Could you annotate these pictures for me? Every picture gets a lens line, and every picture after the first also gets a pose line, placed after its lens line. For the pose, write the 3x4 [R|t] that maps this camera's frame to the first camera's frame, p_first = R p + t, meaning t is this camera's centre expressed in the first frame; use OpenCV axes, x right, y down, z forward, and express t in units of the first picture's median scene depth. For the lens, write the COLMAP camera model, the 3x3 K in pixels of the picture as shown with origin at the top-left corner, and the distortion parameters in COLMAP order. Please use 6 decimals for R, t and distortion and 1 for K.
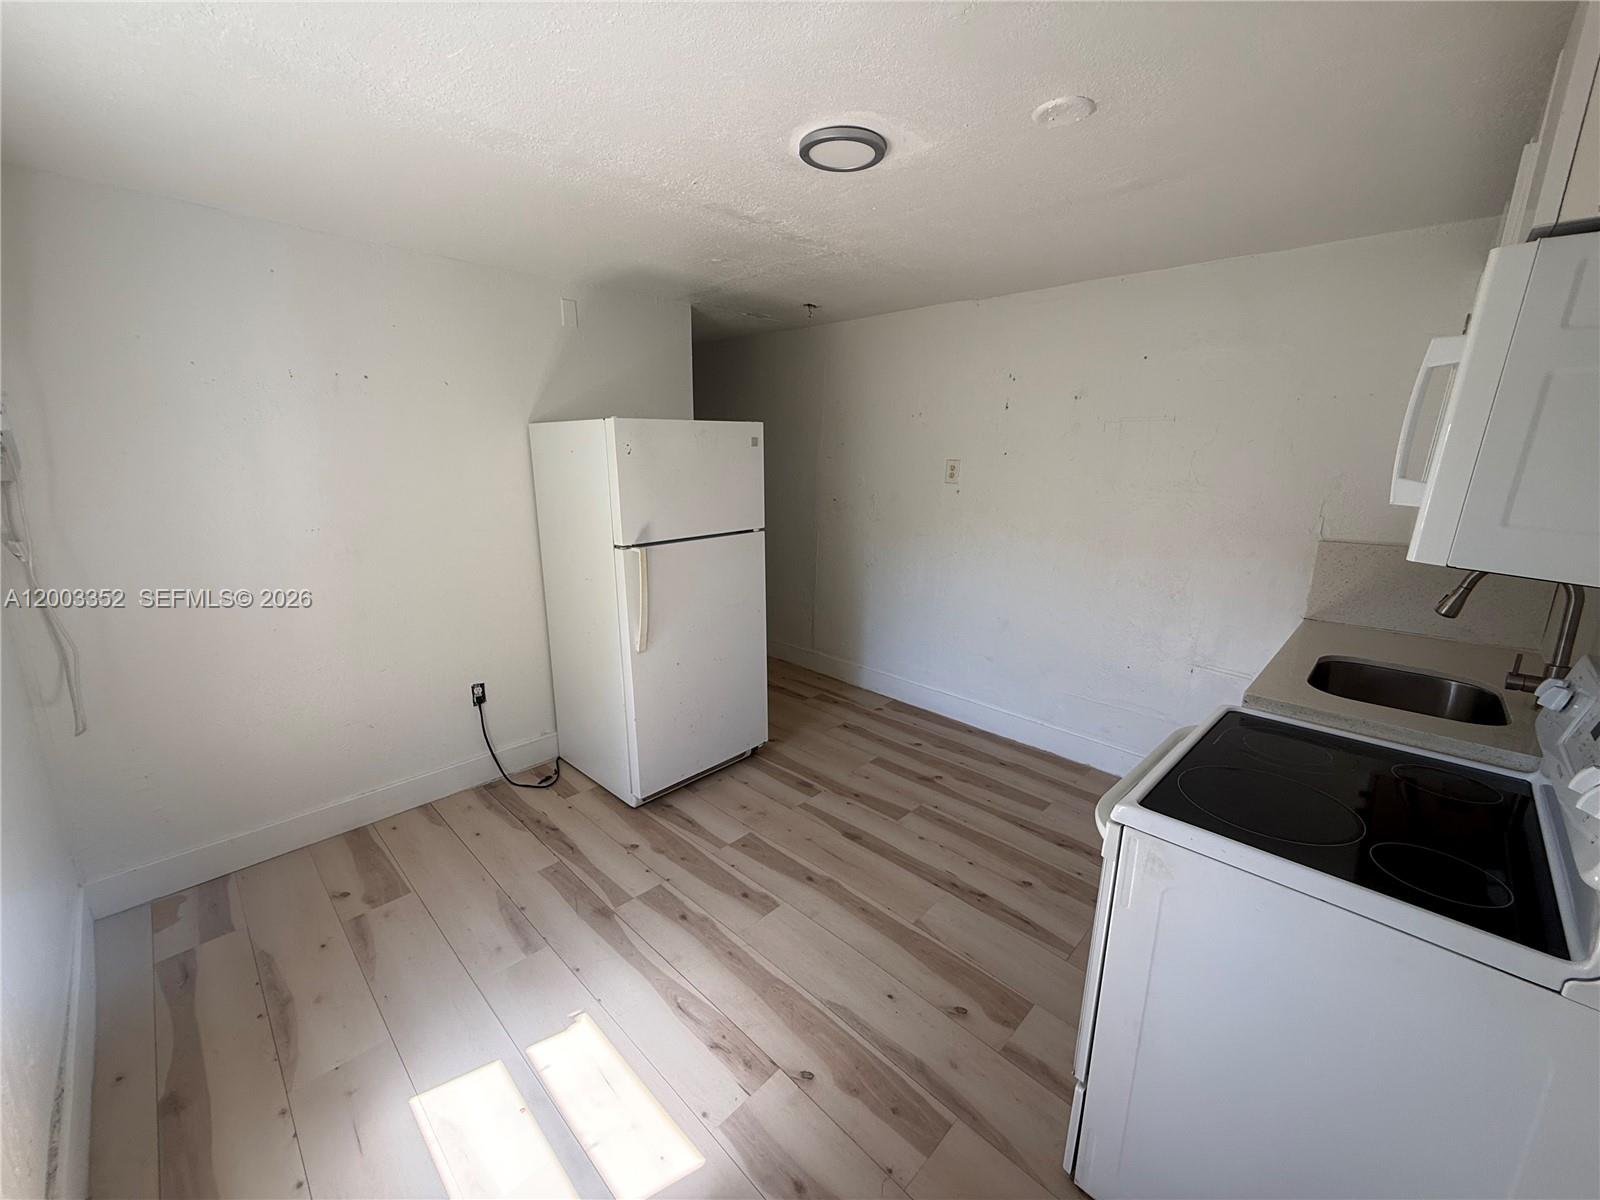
lens RADIAL K [[643.5, 0, 801.6], [0, 643.5, 603.7], [0, 0, 1]] dist [-0.001629, -0.000246]
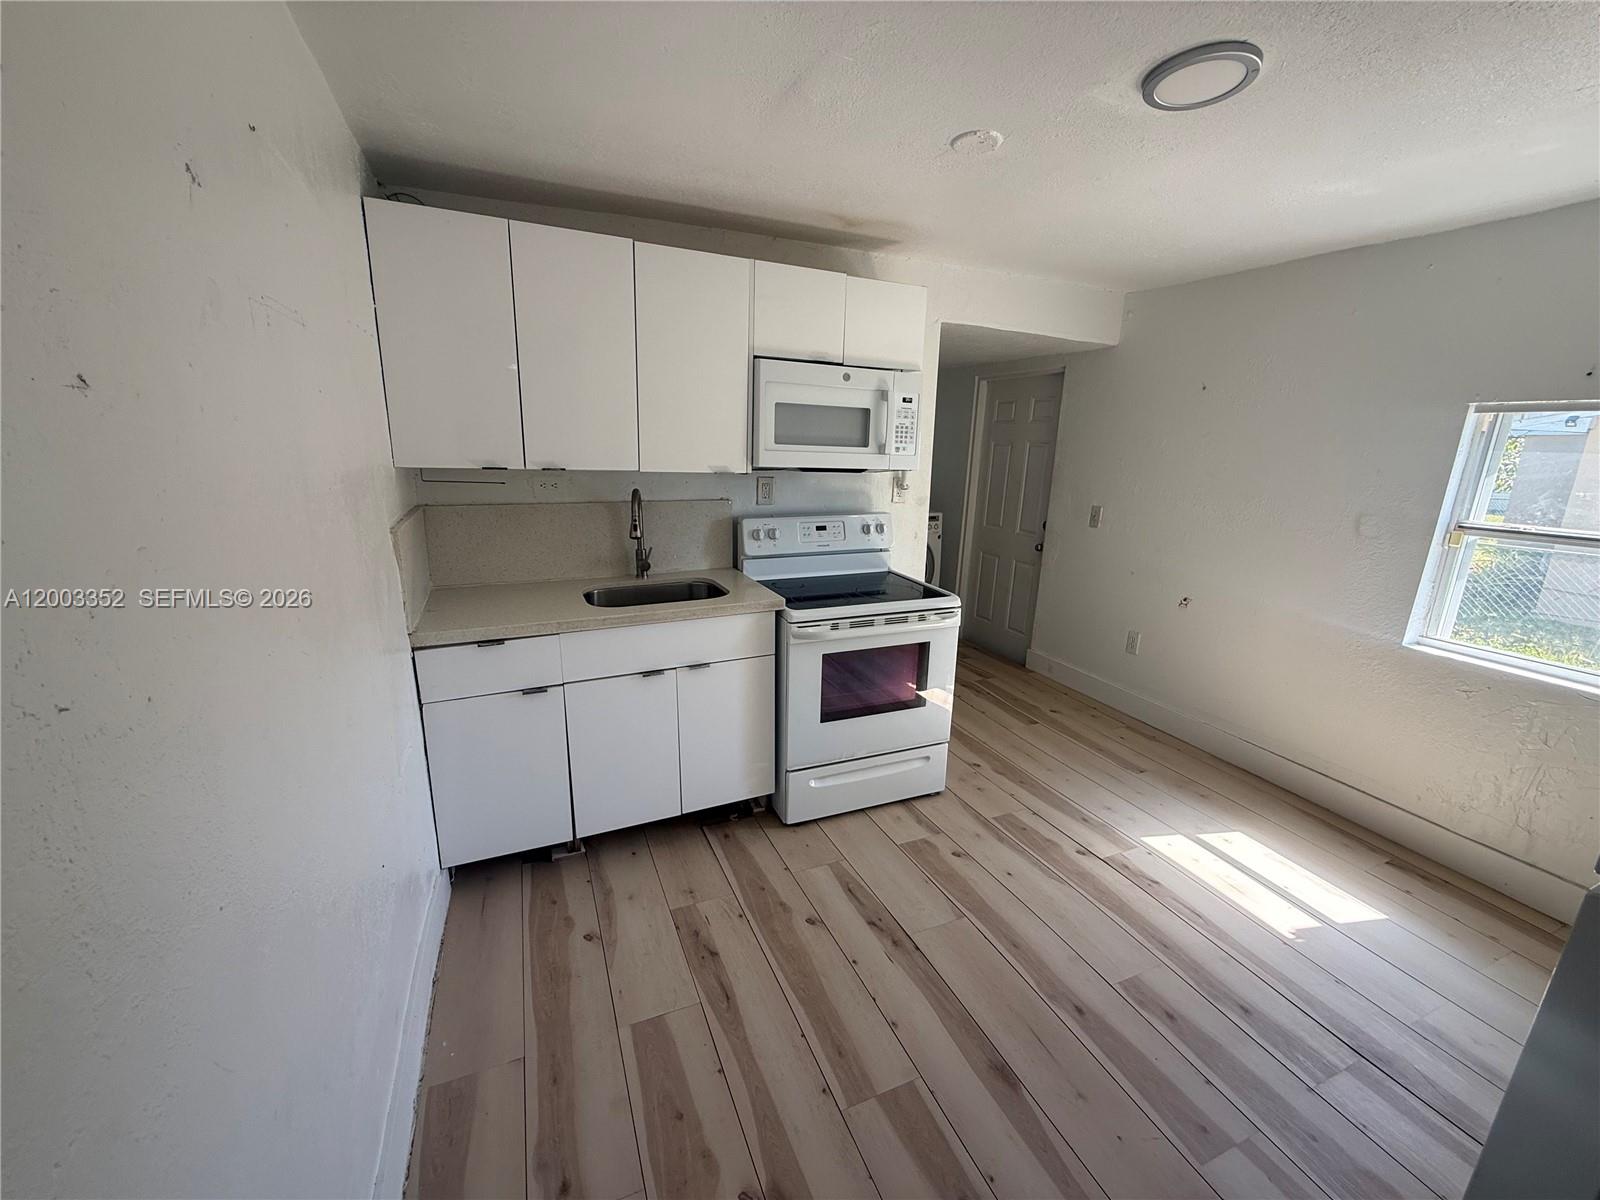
lens RADIAL K [[643.5, 0, 803.6], [0, 643.5, 598.8], [0, 0, 1]] dist [-0.001629, -0.000246]
pose [[-0.927709, -0.134510, 0.348229, 0.122790], [0.044332, 0.886530, 0.460542, -0.376931], [-0.370663, 0.442686, -0.816479, 1.619909]]
